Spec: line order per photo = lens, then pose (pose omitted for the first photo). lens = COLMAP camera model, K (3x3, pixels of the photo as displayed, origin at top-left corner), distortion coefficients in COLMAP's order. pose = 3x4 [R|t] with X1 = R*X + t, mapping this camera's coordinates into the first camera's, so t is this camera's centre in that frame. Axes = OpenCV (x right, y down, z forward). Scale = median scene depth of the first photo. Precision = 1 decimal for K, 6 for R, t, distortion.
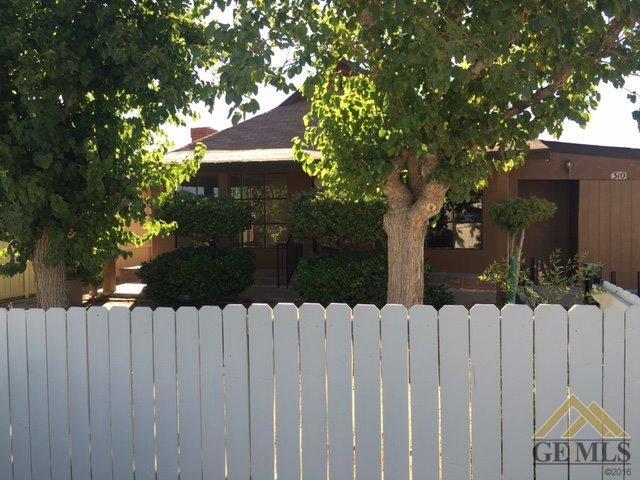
lens RADIAL K [[555.6, 0, 320.0], [0, 555.6, 240.0], [0, 0, 1]] dist [0.036666, -0.003995]
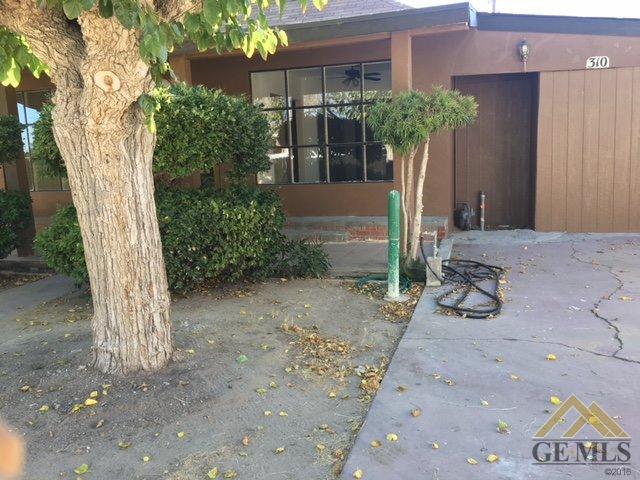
lens RADIAL K [[555.6, 0, 320.0], [0, 555.6, 240.0], [0, 0, 1]] dist [0.036666, -0.003995]
pose [[0.999582, -0.027457, -0.009099, 0.206231], [0.028284, 0.993663, 0.108780, 0.011383], [0.006055, -0.108992, 0.994024, 0.318980]]
